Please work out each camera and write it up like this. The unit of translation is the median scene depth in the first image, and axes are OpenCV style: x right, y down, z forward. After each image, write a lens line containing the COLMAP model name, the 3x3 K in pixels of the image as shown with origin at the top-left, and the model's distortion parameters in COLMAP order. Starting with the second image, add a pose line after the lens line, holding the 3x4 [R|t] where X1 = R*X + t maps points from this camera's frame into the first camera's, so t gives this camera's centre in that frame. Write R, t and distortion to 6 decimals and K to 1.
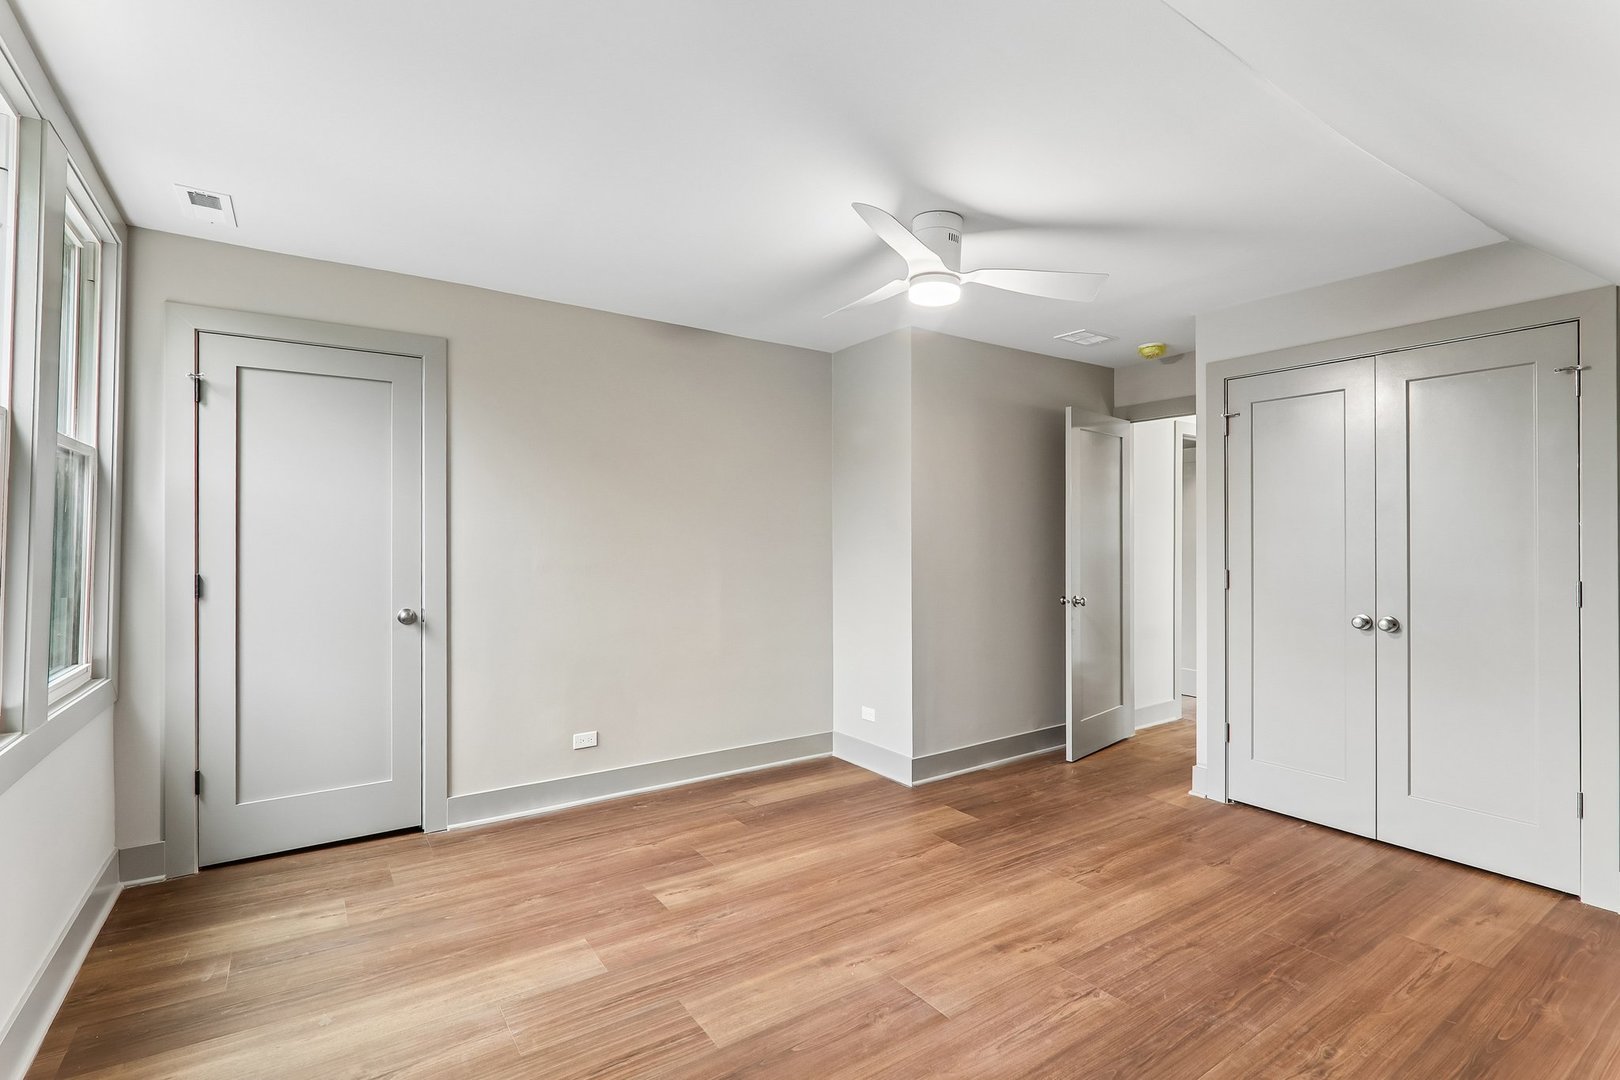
lens RADIAL K [[748.9, 0, 810.1], [0, 748.9, 536.7], [0, 0, 1]] dist [0.001859, 0.001345]
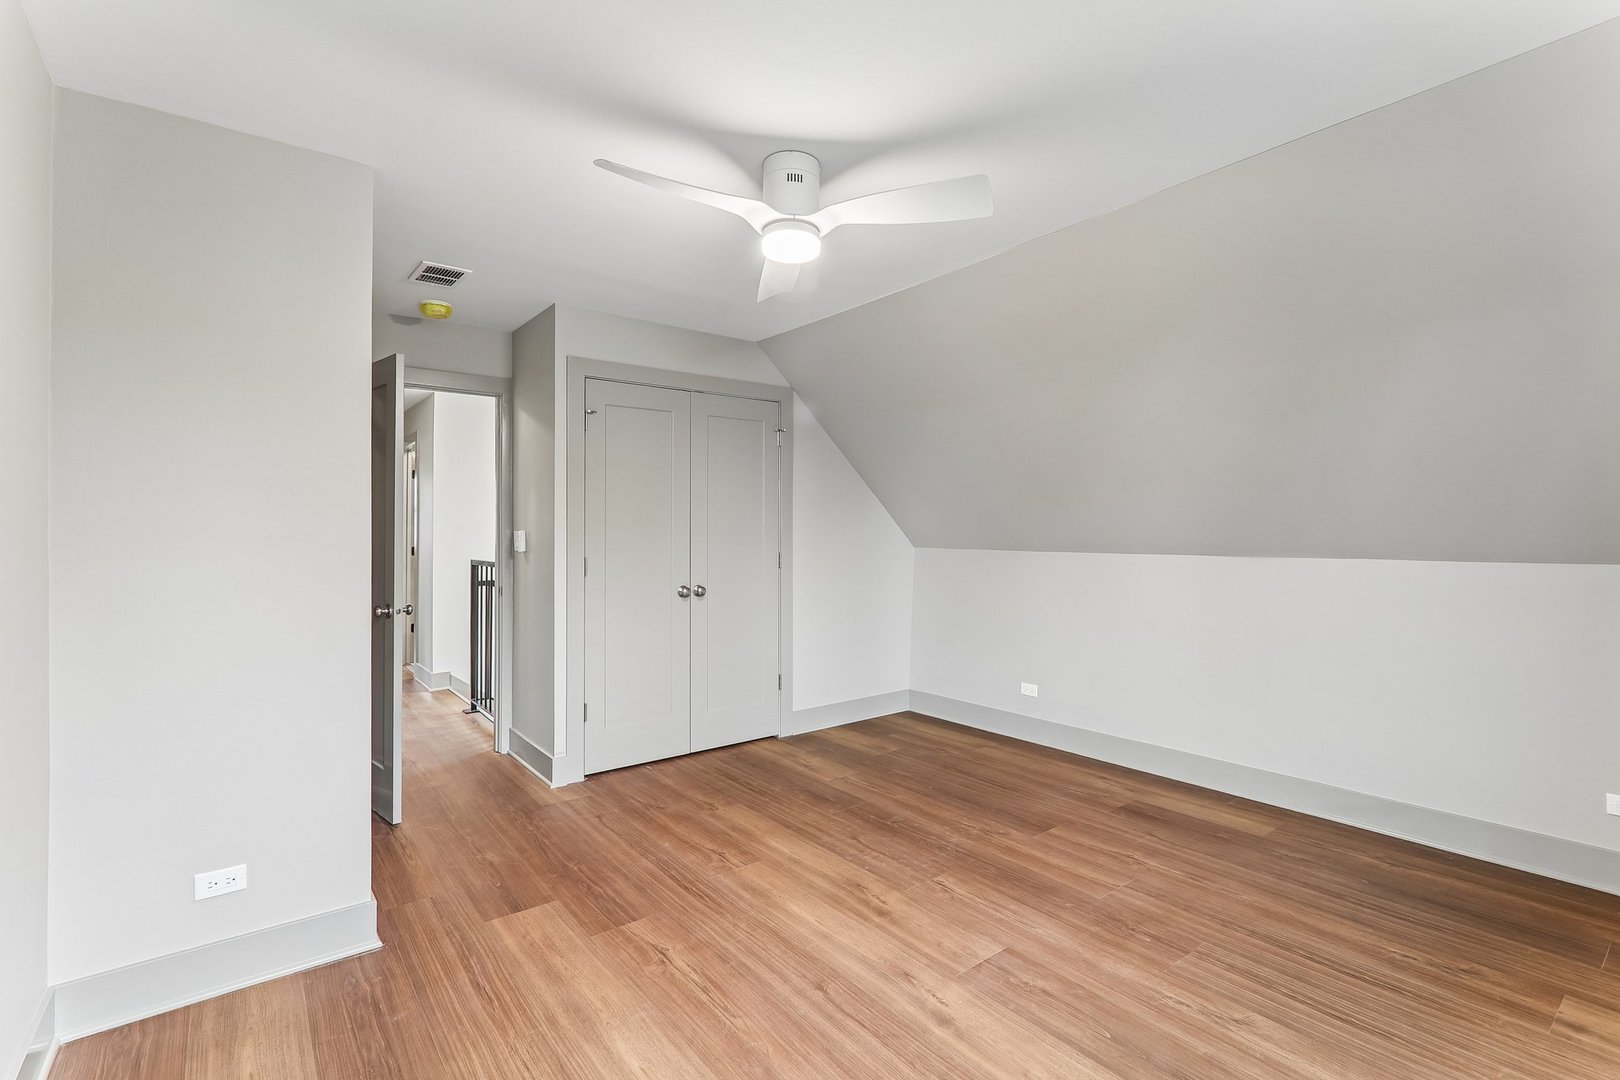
lens RADIAL K [[748.9, 0, 810.9], [0, 748.9, 529.7], [0, 0, 1]] dist [0.001859, 0.001345]
pose [[-0.062461, -0.001841, 0.998046, -0.677116], [-0.003389, 0.999993, 0.001632, 0.002700], [-0.998042, -0.003280, -0.062467, 0.991491]]
